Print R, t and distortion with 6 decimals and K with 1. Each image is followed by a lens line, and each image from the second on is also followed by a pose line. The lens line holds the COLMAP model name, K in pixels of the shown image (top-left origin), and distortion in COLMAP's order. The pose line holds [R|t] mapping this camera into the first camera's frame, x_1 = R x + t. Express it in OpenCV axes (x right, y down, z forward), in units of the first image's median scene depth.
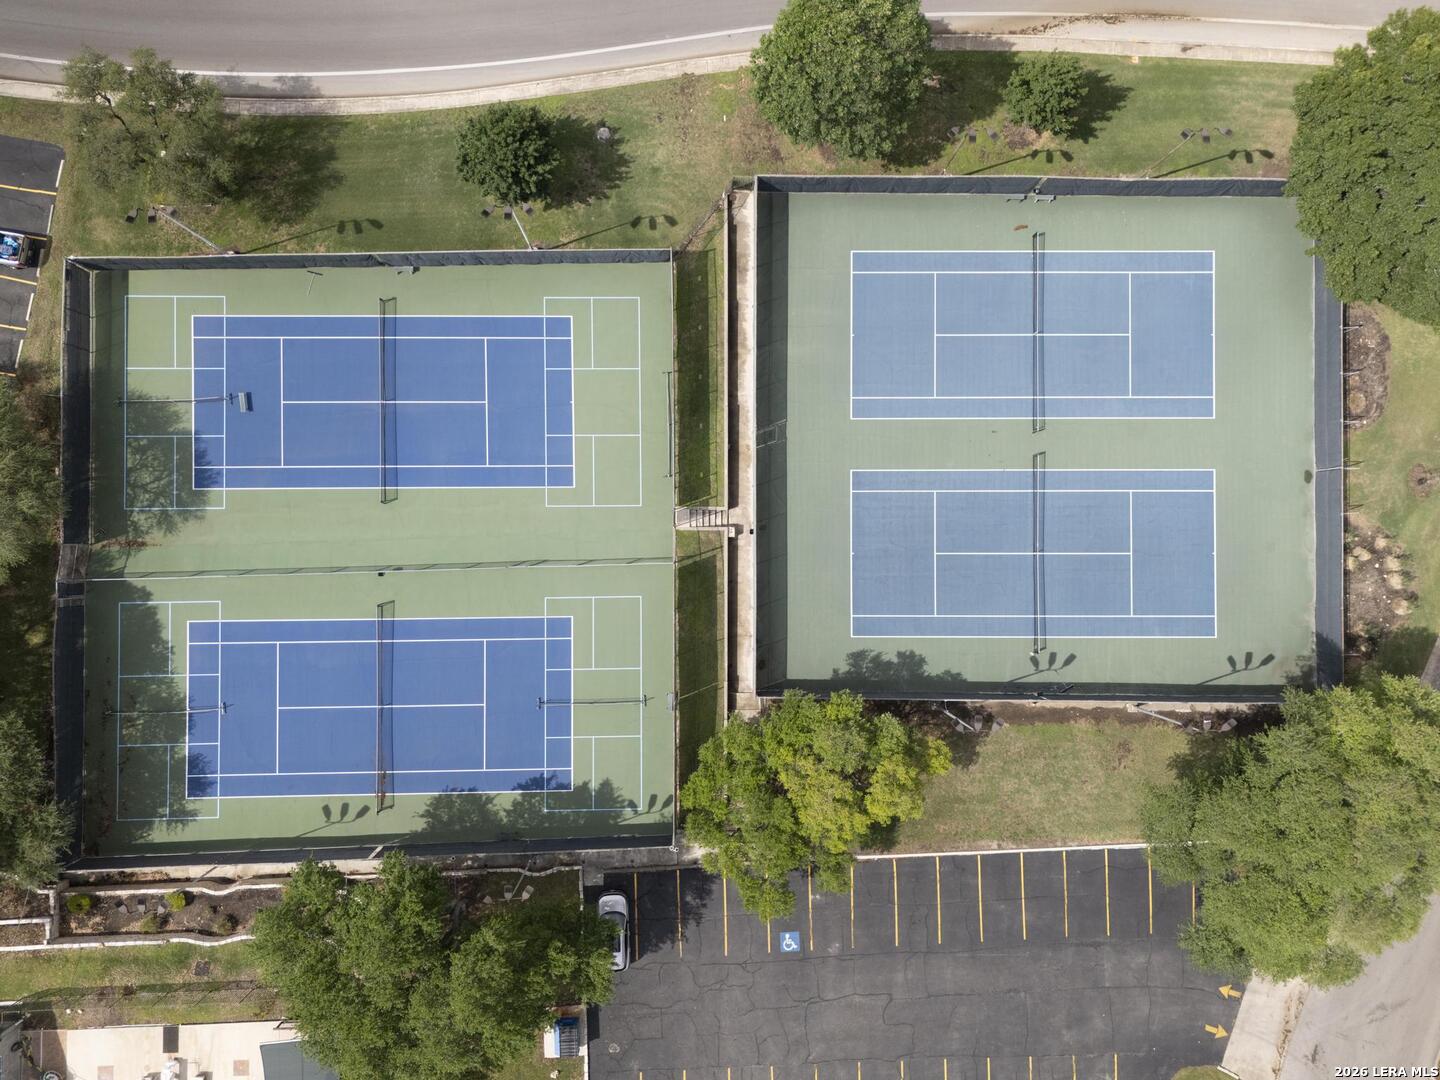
lens RADIAL K [[1062.2, 0, 720.2], [0, 1062.2, 529.5], [0, 0, 1]] dist [0.062881, -0.050378]
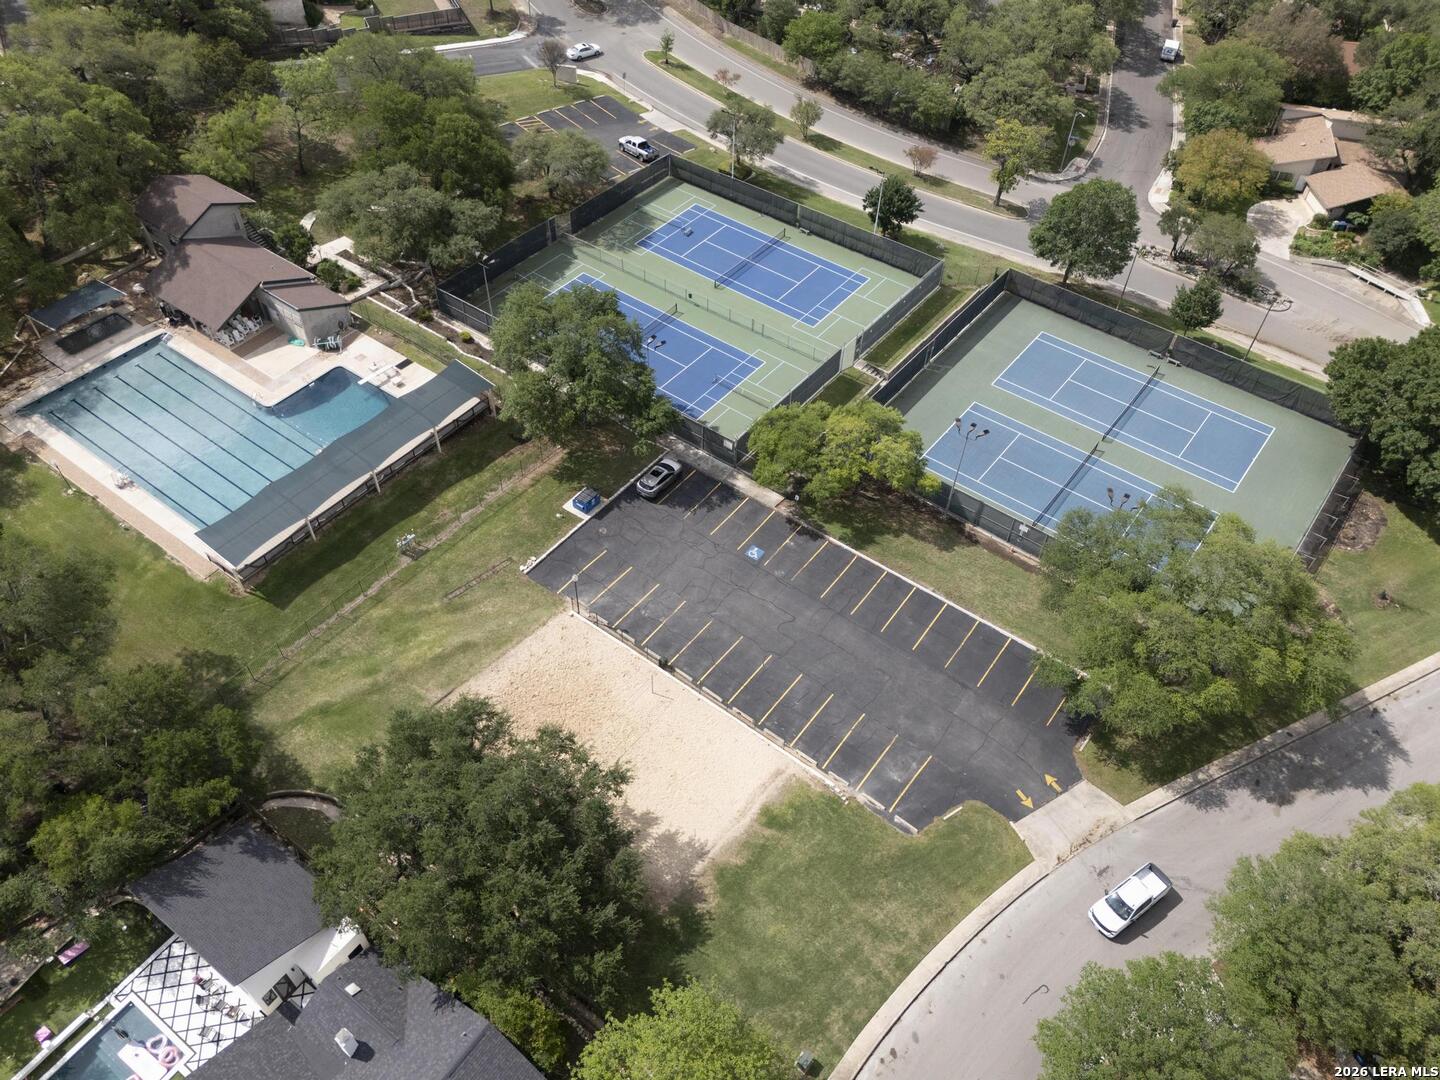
lens RADIAL K [[1062.2, 0, 723.7], [0, 1062.2, 537.6], [0, 0, 1]] dist [0.062881, -0.050378]
pose [[0.793844, 0.445999, -0.413397, 0.552375], [-0.608116, 0.585022, -0.536603, 1.076868], [0.002522, 0.677373, 0.735636, 0.044548]]
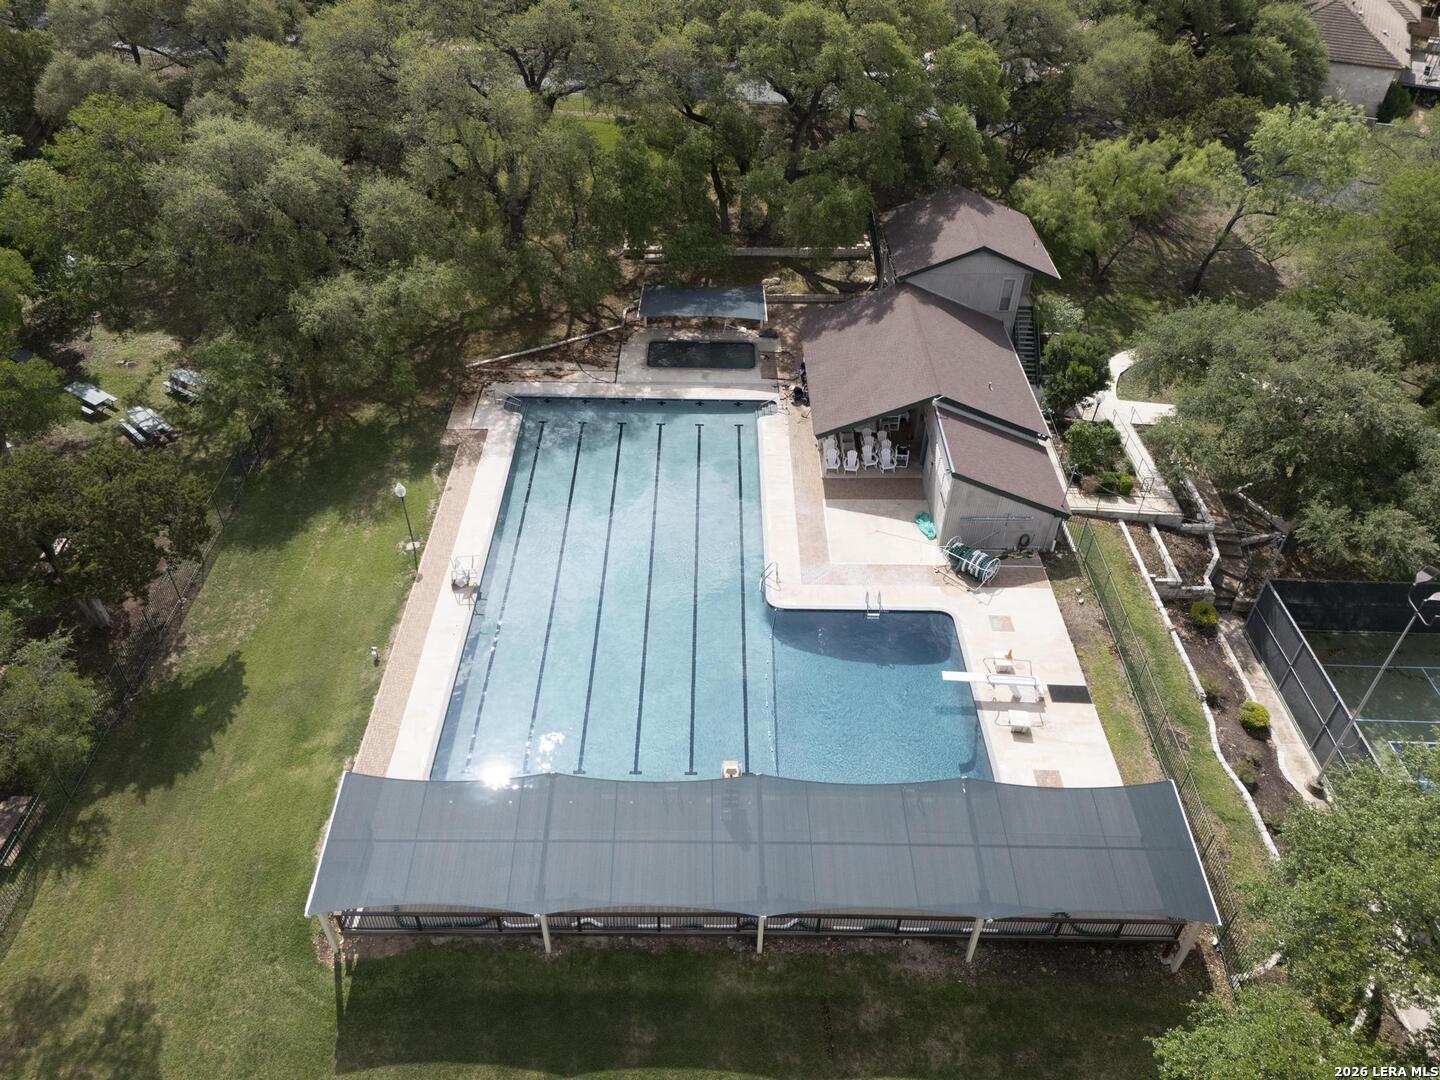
lens RADIAL K [[1062.2, 0, 720.8], [0, 1062.2, 529.6], [0, 0, 1]] dist [0.062881, -0.050378]
pose [[-0.018190, 0.617377, -0.786457, -0.058117], [-0.999832, -0.013030, 0.012897, 0.626467], [-0.002285, 0.786560, 0.617510, 0.492810]]
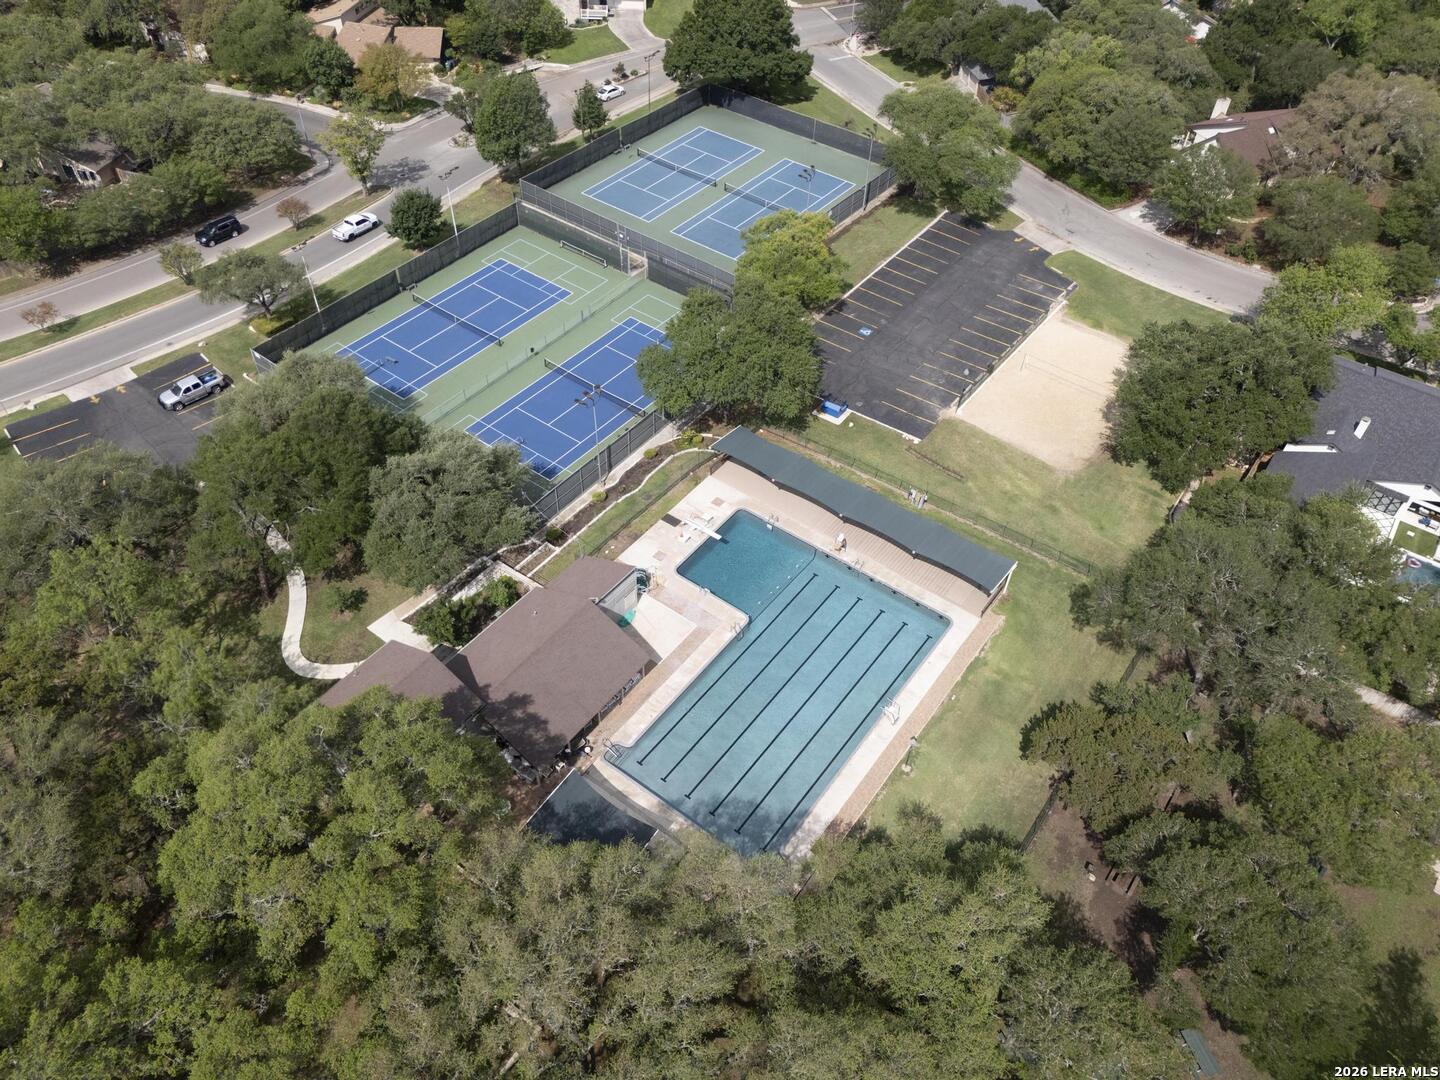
lens RADIAL K [[1062.2, 0, 719.9], [0, 1062.2, 534.5], [0, 0, 1]] dist [0.062881, -0.050378]
pose [[0.611252, -0.576093, 0.542667, -1.137603], [0.791239, 0.460108, -0.402791, 1.006204], [-0.017640, 0.675586, 0.737070, 0.003886]]
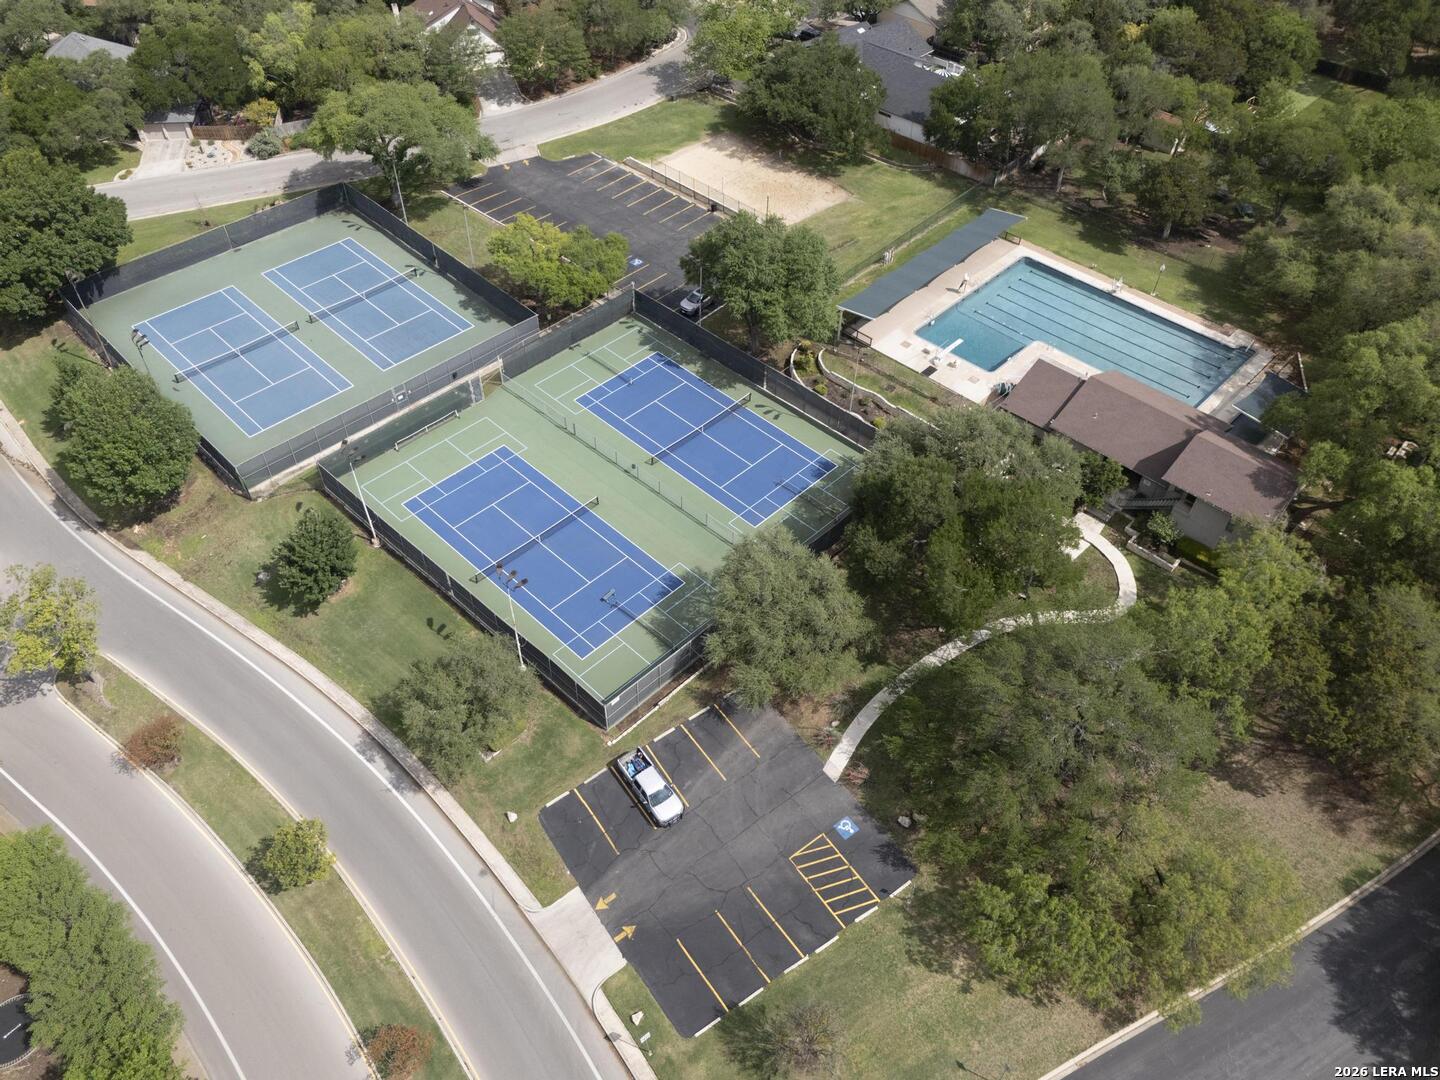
lens RADIAL K [[1062.2, 0, 716.7], [0, 1062.2, 534.3], [0, 0, 1]] dist [0.062881, -0.050378]
pose [[-0.706174, -0.536331, 0.462242, -1.065130], [0.706778, -0.495026, 0.505385, -0.620727], [-0.042231, 0.683592, 0.728642, 0.027573]]
